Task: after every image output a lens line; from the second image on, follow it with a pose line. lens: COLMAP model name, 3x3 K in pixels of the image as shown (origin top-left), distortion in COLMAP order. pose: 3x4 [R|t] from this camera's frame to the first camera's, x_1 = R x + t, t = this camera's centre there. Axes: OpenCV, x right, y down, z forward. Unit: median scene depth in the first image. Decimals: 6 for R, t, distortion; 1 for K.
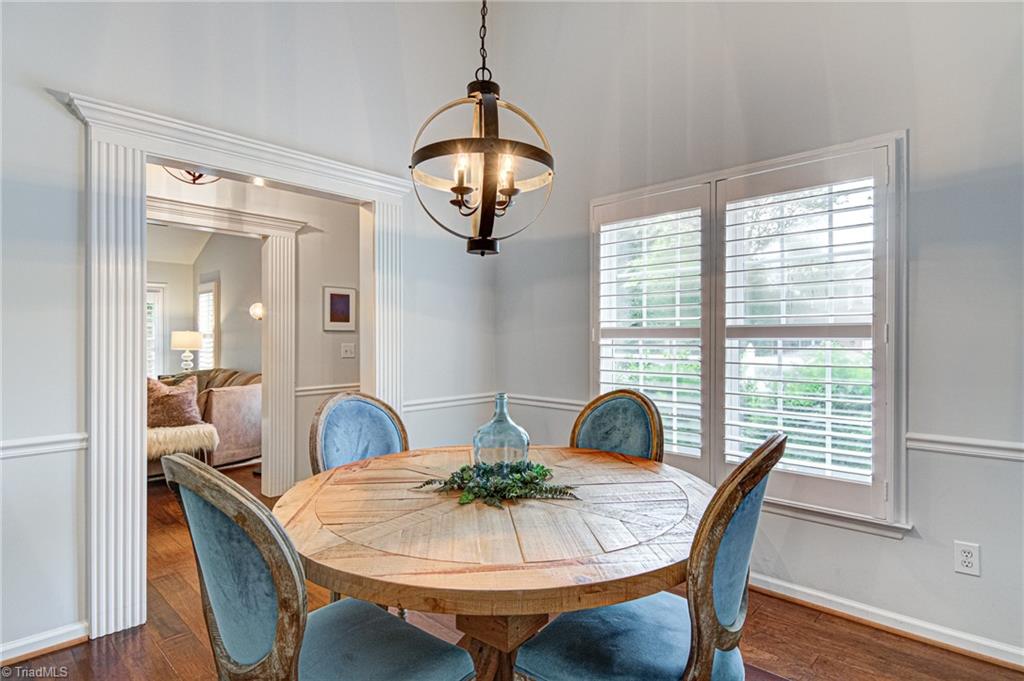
lens RADIAL K [[536.3, 0, 512.7], [0, 536.3, 338.0], [0, 0, 1]] dist [-0.004945, -0.003776]
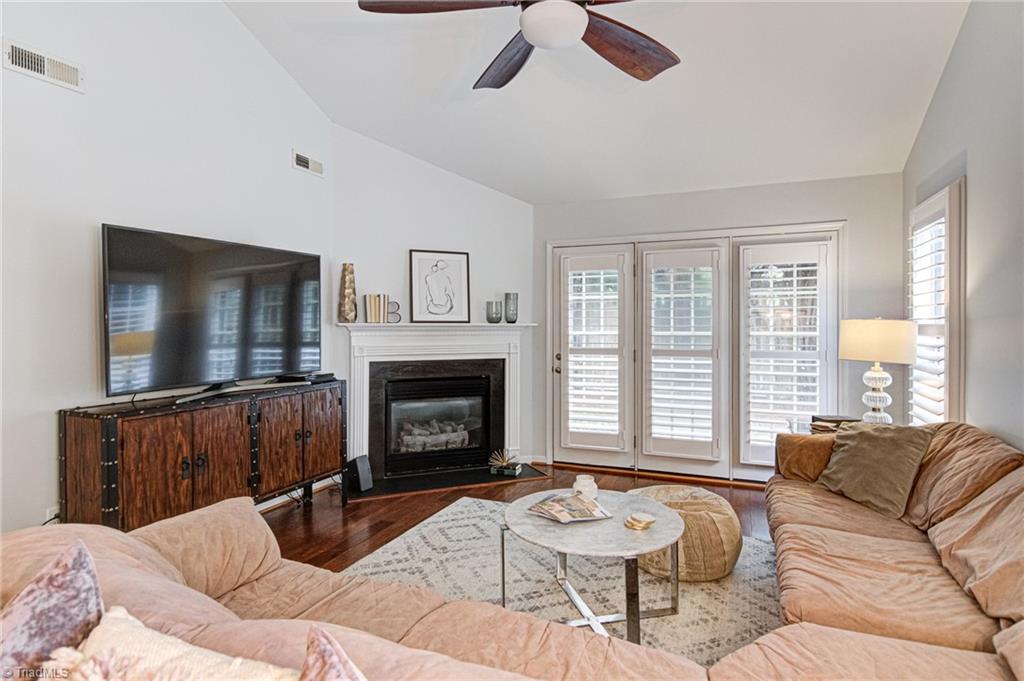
lens RADIAL K [[536.3, 0, 526.1], [0, 536.3, 325.0], [0, 0, 1]] dist [-0.004945, -0.003776]
pose [[0.355360, 0.004409, -0.934719, -0.306326], [0.000615, 0.999988, 0.004950, -0.009673], [0.934729, -0.002334, 0.355352, 0.577742]]
